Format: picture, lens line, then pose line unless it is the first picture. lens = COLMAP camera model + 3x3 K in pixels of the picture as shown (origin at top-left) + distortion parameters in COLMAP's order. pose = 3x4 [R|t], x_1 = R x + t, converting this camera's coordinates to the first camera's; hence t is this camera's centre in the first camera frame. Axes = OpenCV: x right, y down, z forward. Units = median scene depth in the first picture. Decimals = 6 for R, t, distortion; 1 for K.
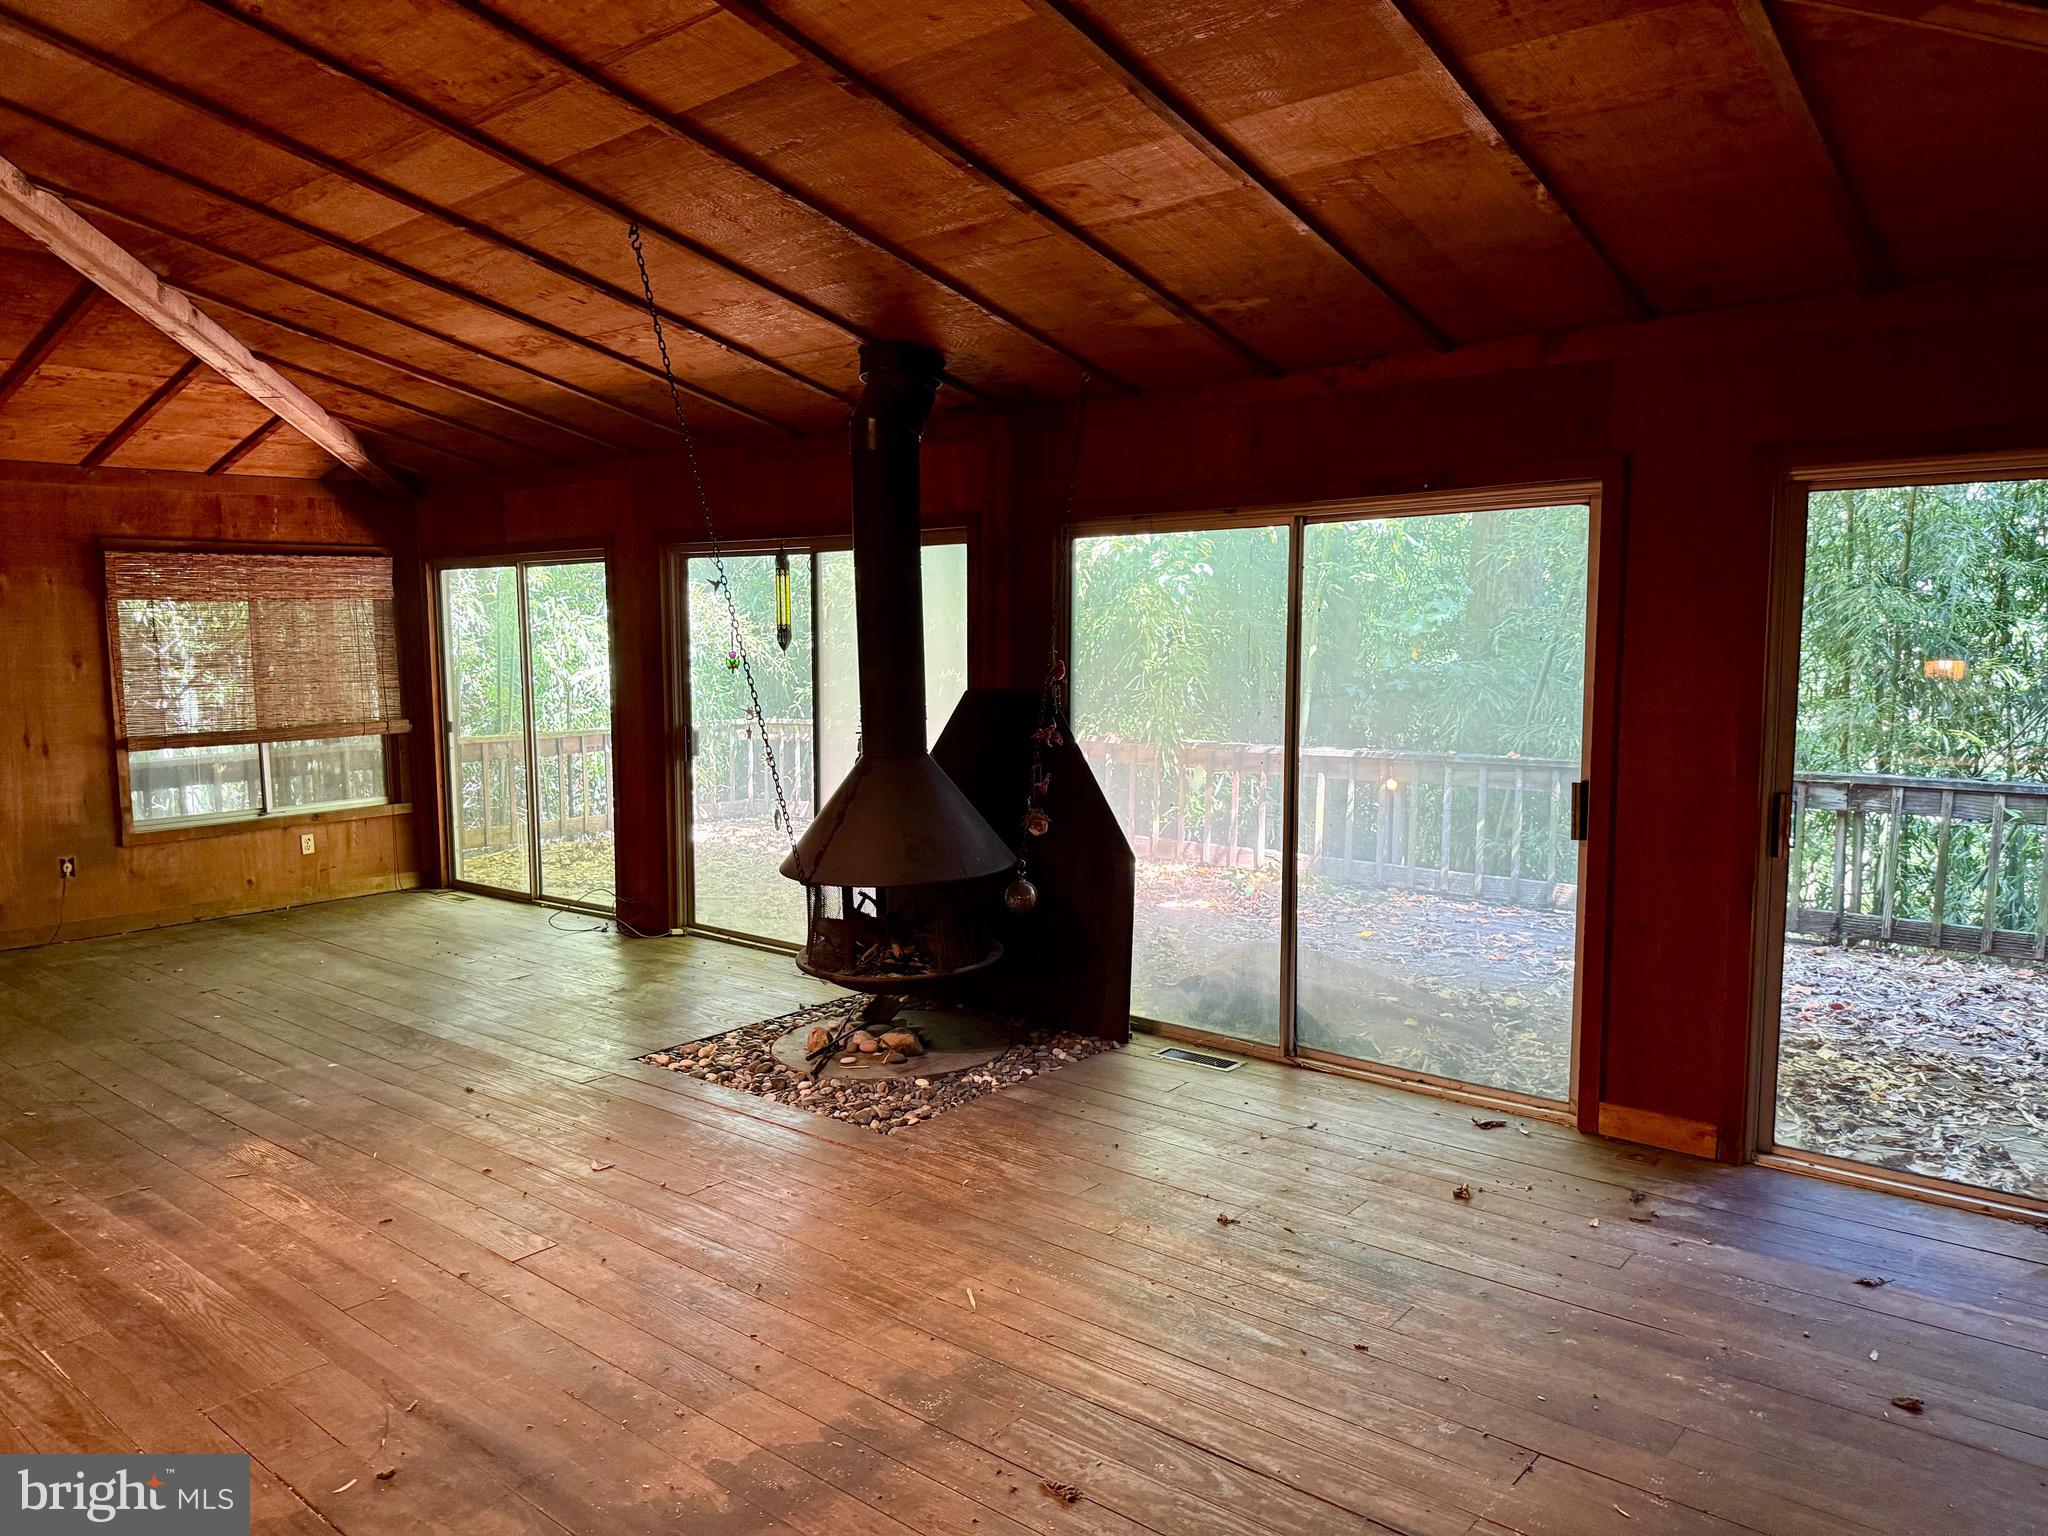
lens RADIAL K [[1411.5, 0, 1024.0], [0, 1411.5, 768.0], [0, 0, 1]] dist [-0.004218, -0.002533]
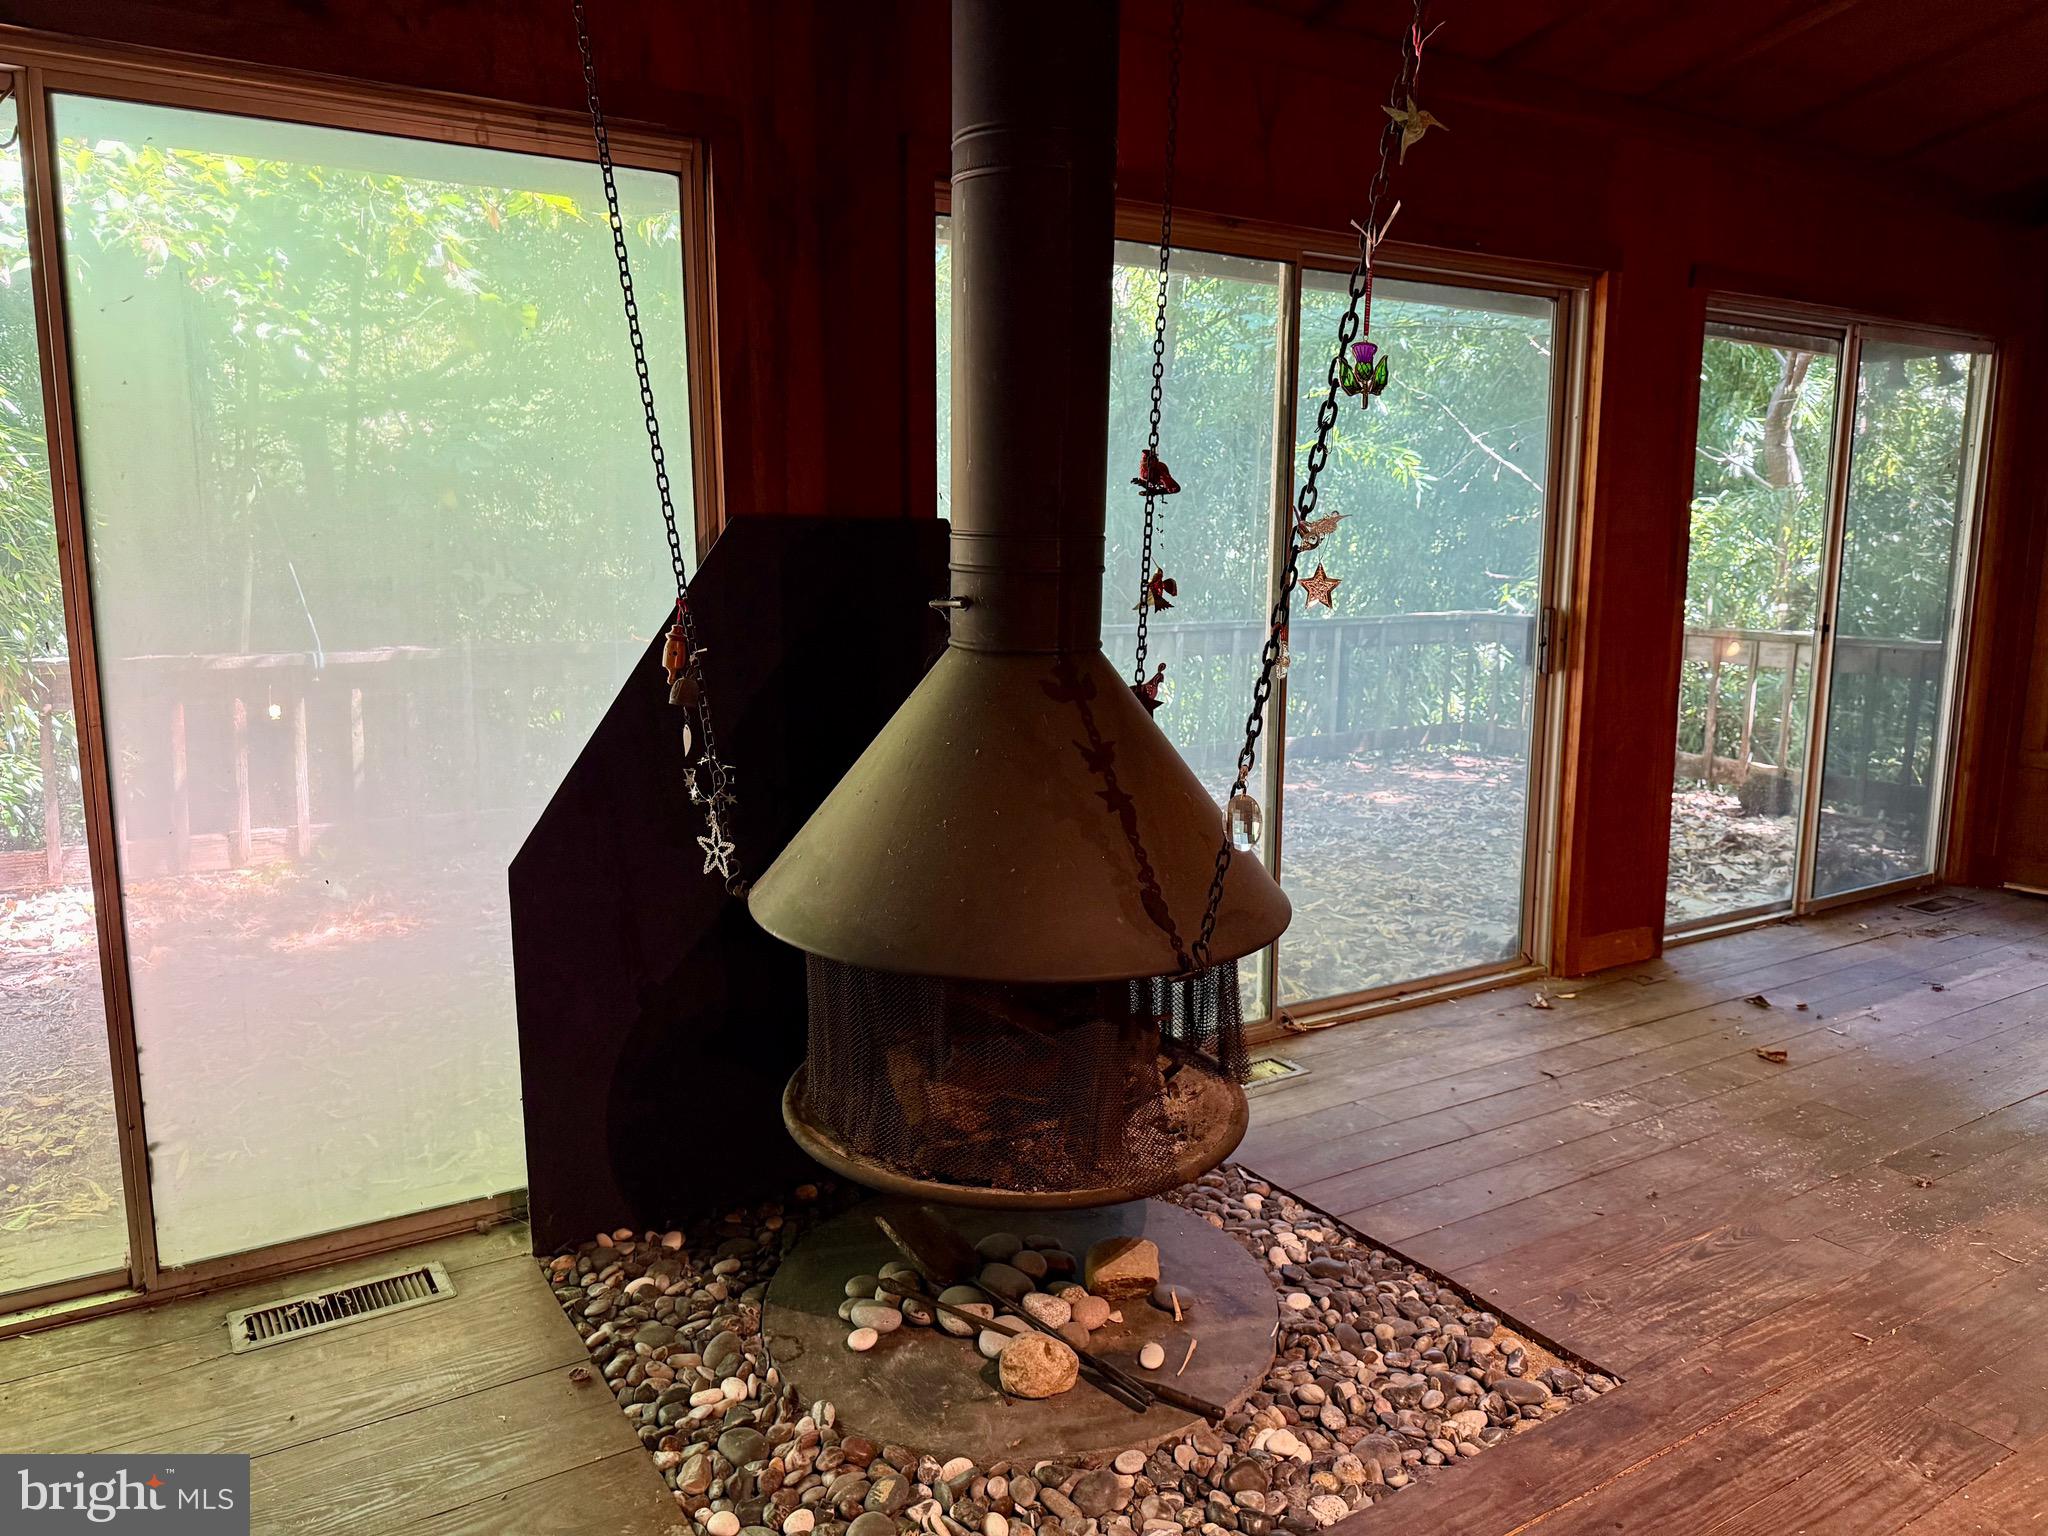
lens RADIAL K [[1411.5, 0, 1024.0], [0, 1411.5, 768.0], [0, 0, 1]] dist [-0.004218, -0.002533]
pose [[0.317692, -0.140046, 0.937795, -0.482807], [0.083103, 0.989339, 0.119591, -0.023660], [-0.944545, 0.039940, 0.325944, 0.831667]]
